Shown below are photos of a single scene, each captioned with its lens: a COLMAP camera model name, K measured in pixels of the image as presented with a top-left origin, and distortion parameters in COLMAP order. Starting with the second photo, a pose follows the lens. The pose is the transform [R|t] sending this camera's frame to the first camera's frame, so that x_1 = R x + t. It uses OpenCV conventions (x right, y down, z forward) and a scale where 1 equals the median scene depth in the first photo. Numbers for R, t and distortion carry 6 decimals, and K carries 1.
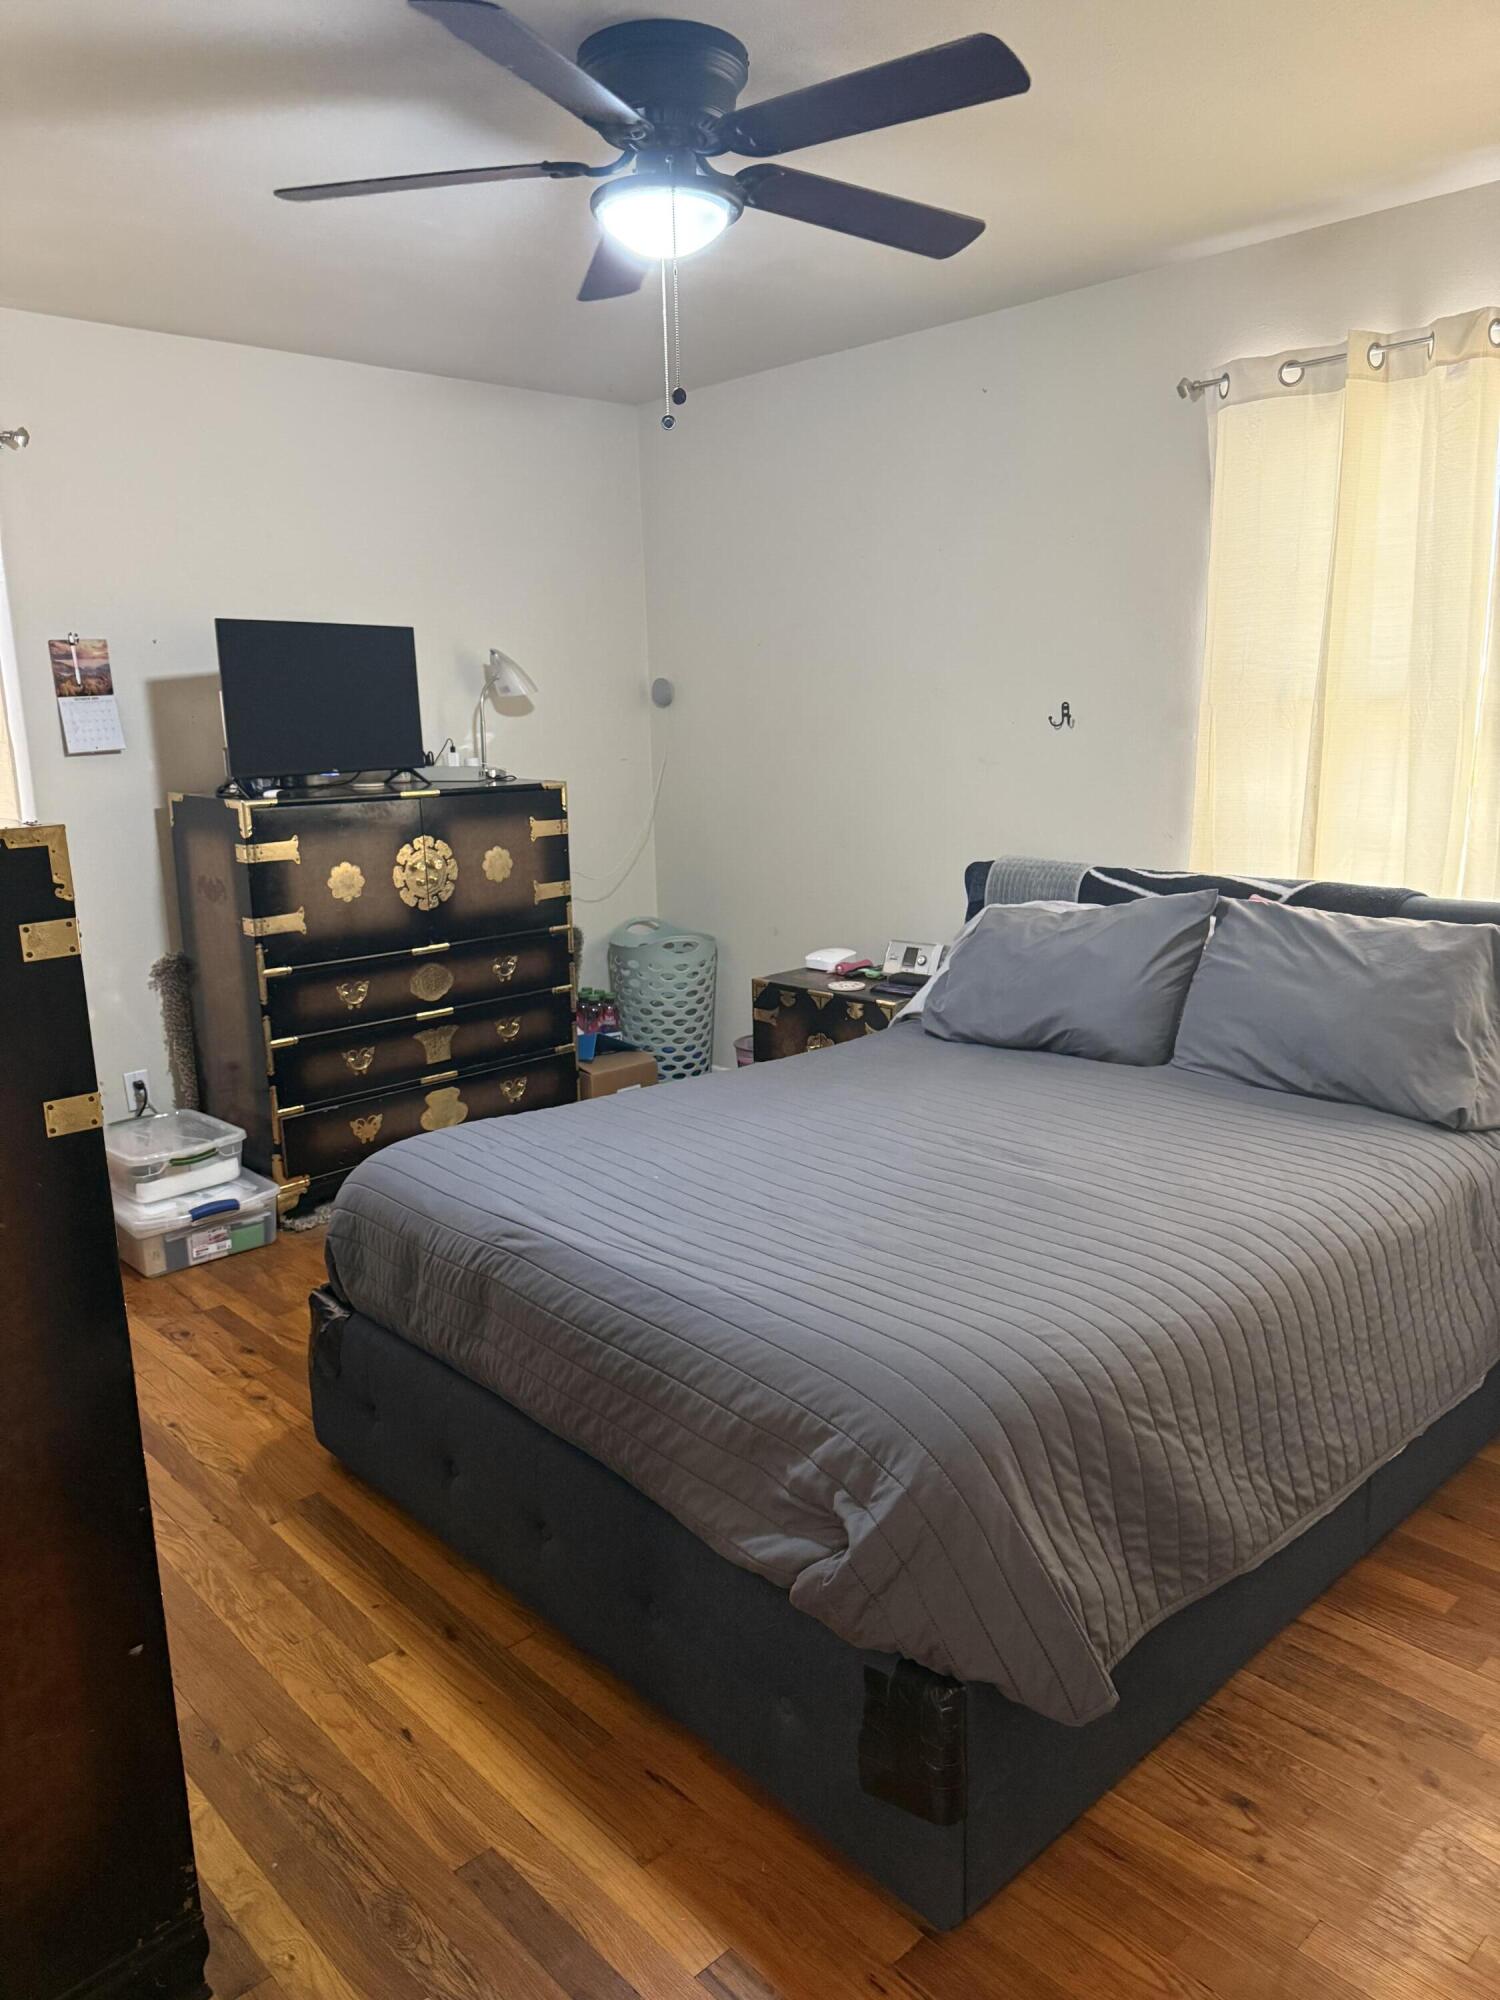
lens RADIAL K [[1399.3, 0, 738.5], [0, 1399.3, 1010.2], [0, 0, 1]] dist [0.045271, -0.074155]
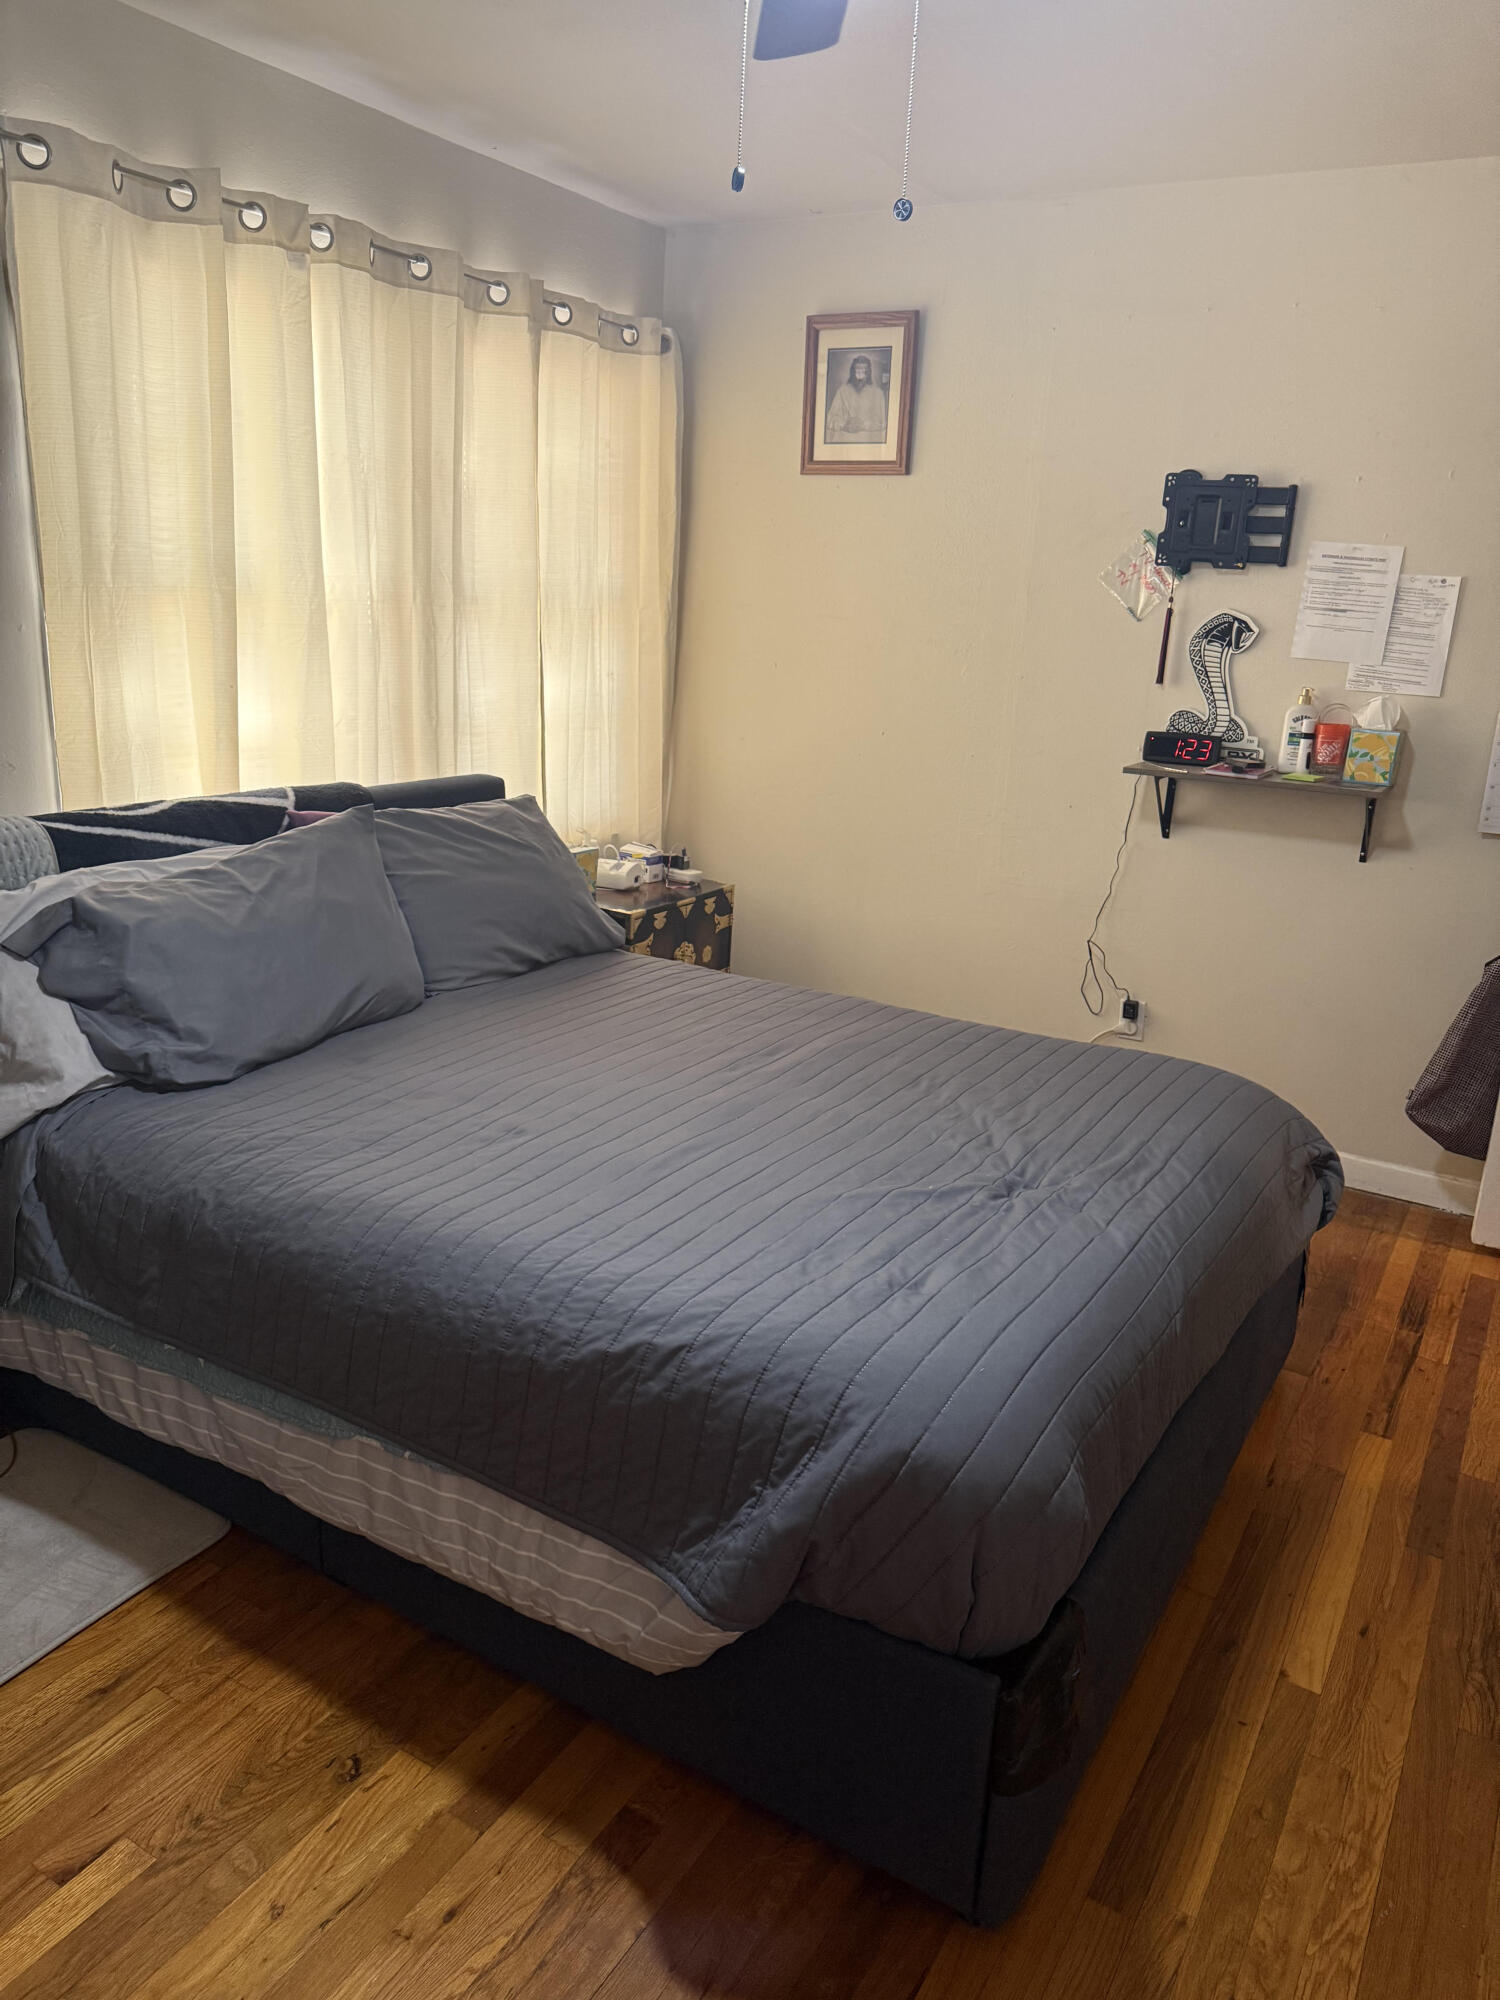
lens RADIAL K [[1430.4, 0, 750.0], [0, 1430.4, 1000.0], [0, 0, 1]] dist [0.000612, -0.001816]
pose [[-0.281969, -0.251706, 0.925817, -0.882451], [0.160588, 0.938977, 0.304193, -0.295346], [-0.945889, 0.234448, -0.224341, 1.412603]]
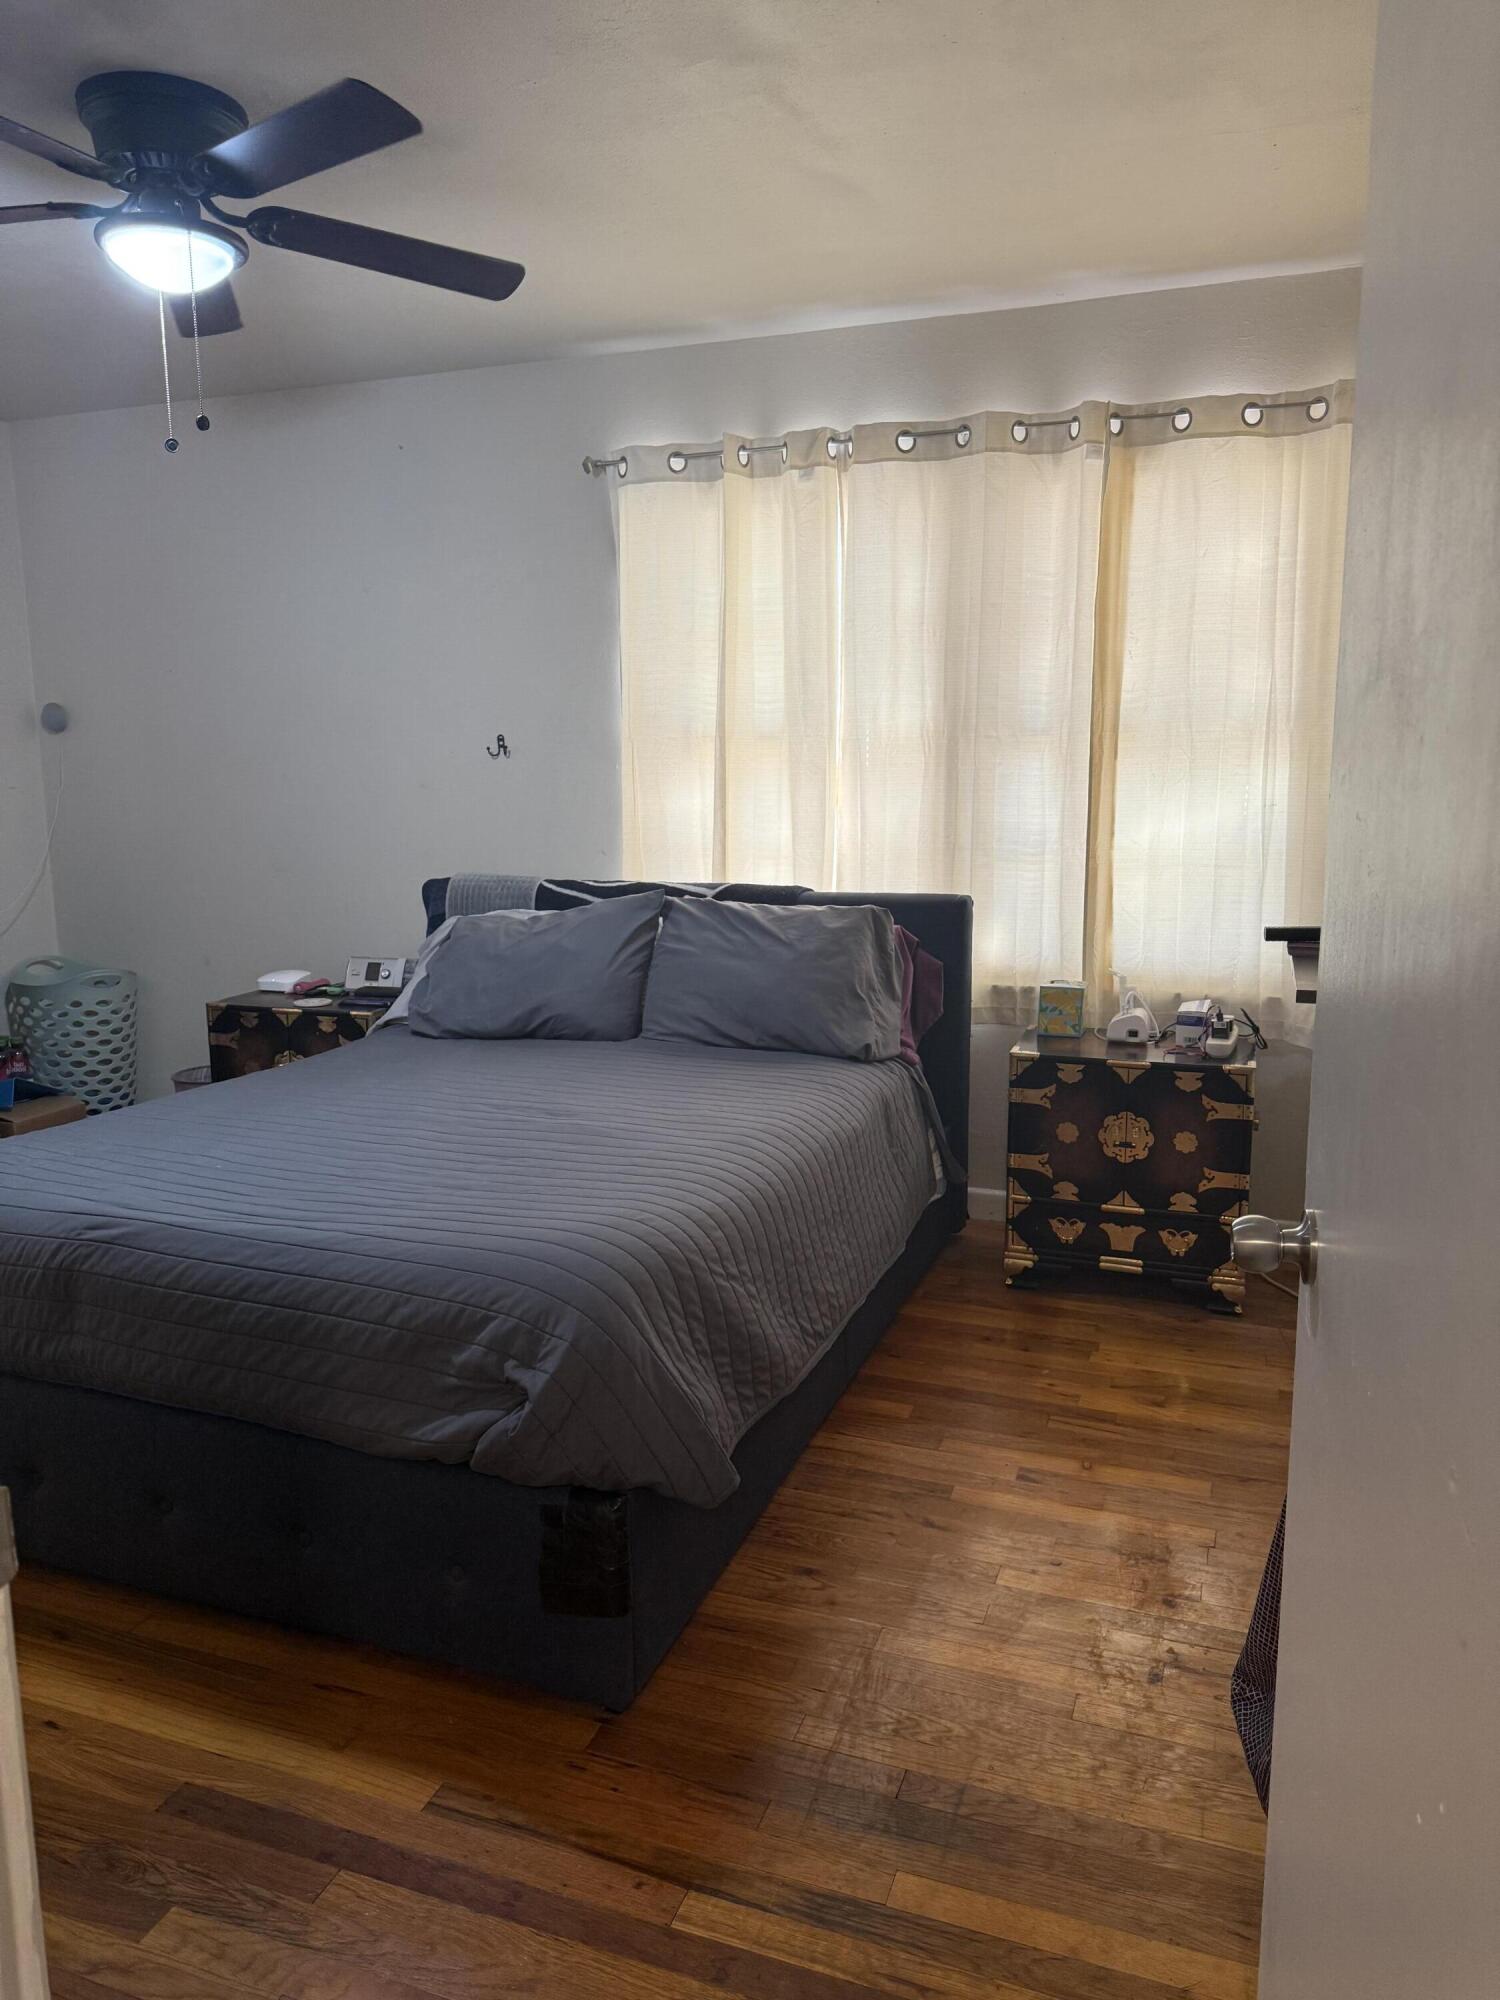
lens RADIAL K [[1388.7, 0, 747.0], [0, 1388.7, 1008.5], [0, 0, 1]] dist [0.148241, -0.281195]
pose [[0.890791, -0.064478, 0.449815, -0.190958], [0.082281, 0.996406, -0.020117, 0.063099], [-0.446901, 0.054932, 0.892895, -0.117790]]
